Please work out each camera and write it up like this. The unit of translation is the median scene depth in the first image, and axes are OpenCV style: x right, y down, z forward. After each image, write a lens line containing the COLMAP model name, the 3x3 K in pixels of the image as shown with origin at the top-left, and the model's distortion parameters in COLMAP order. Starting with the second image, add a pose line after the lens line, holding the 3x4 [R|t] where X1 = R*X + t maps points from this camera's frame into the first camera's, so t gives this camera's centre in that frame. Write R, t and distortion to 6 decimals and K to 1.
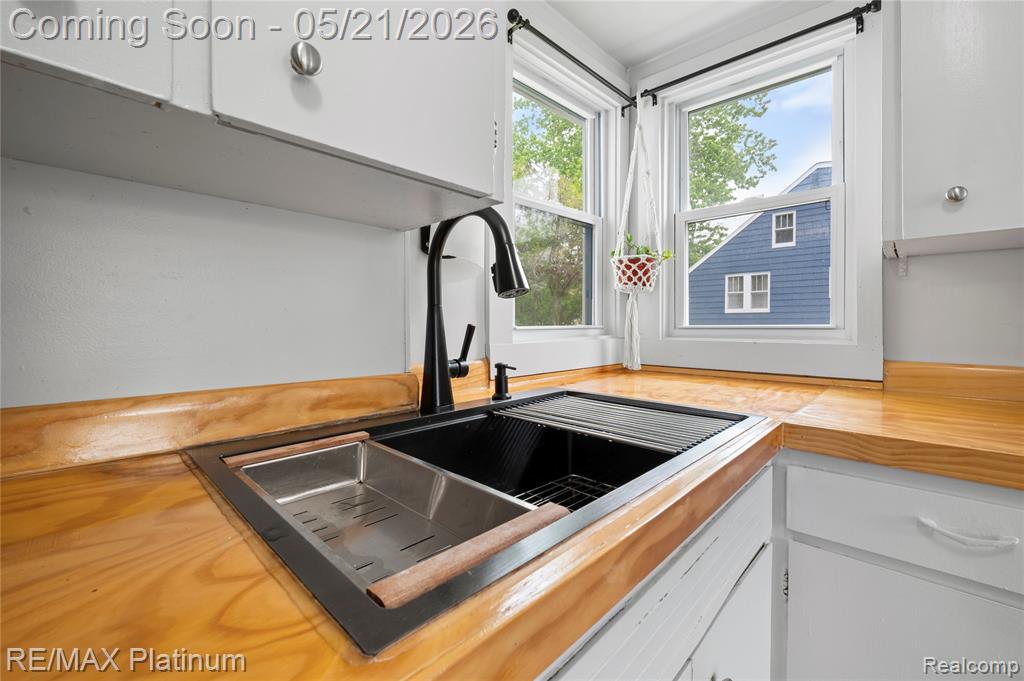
lens RADIAL K [[426.2, 0, 512.2], [0, 426.2, 325.8], [0, 0, 1]] dist [-0.001022, -0.000221]
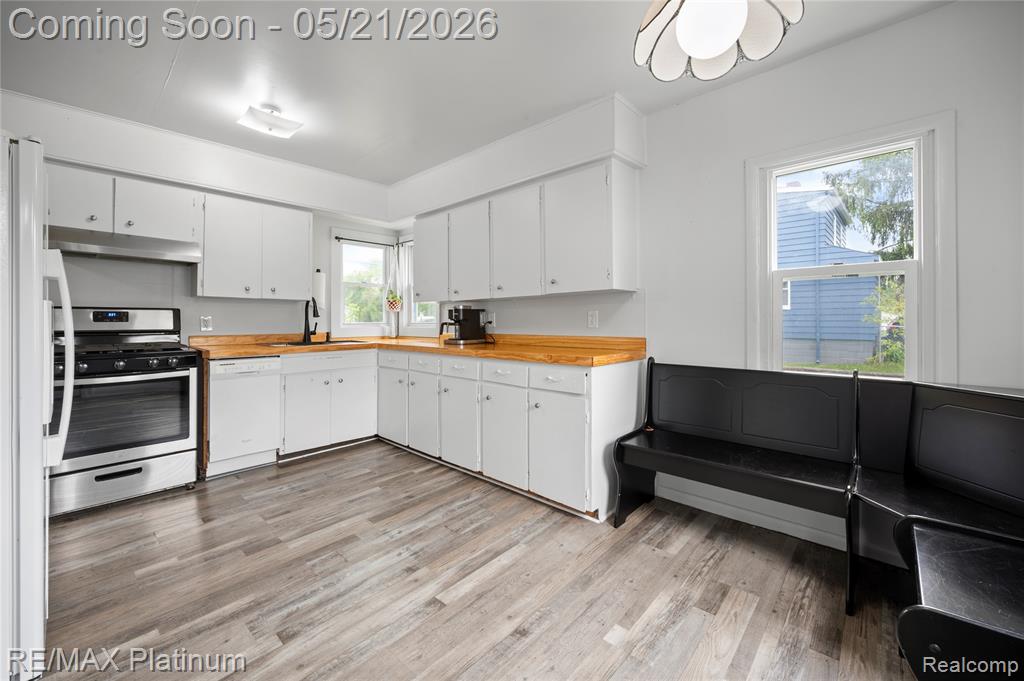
lens RADIAL K [[413.4, 0, 513.1], [0, 413.4, 318.0], [0, 0, 1]] dist [0.000047, -0.000103]
pose [[0.999932, -0.003802, 0.010998, 1.801329], [0.003936, 0.999918, -0.012226, 0.010581], [-0.010950, 0.012269, 0.999865, -3.121055]]
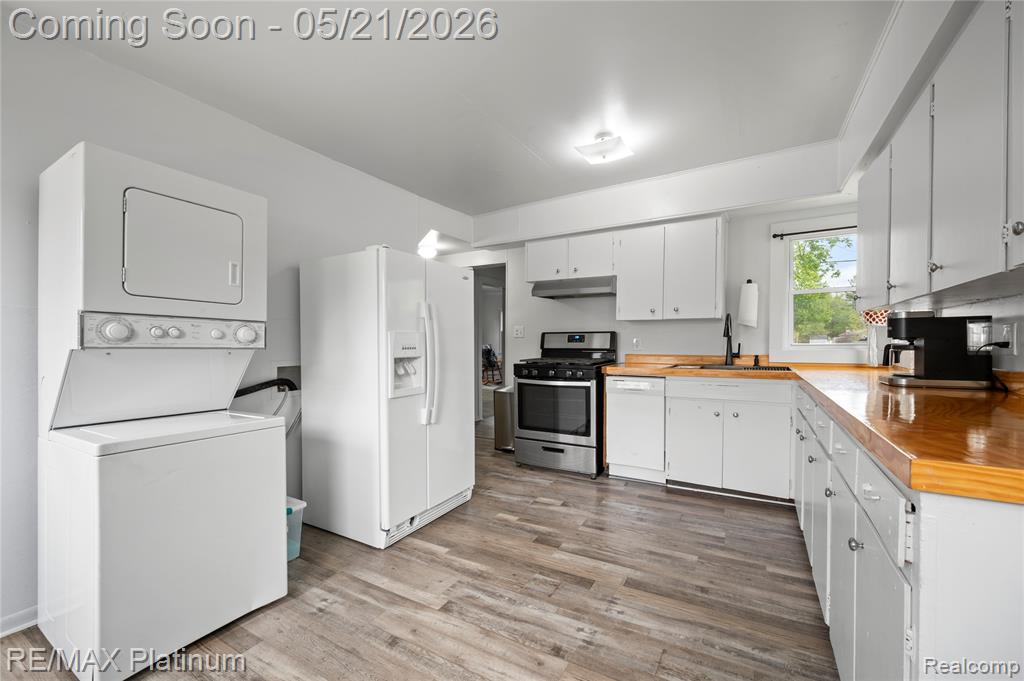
lens RADIAL K [[408.1, 0, 515.0], [0, 408.1, 348.9], [0, 0, 1]] dist [-0.000779, -0.000069]
pose [[0.226601, 0.013885, -0.973889, 2.813403], [-0.002408, 0.999903, 0.013696, 0.002061], [0.973985, -0.000758, 0.226613, -1.630272]]
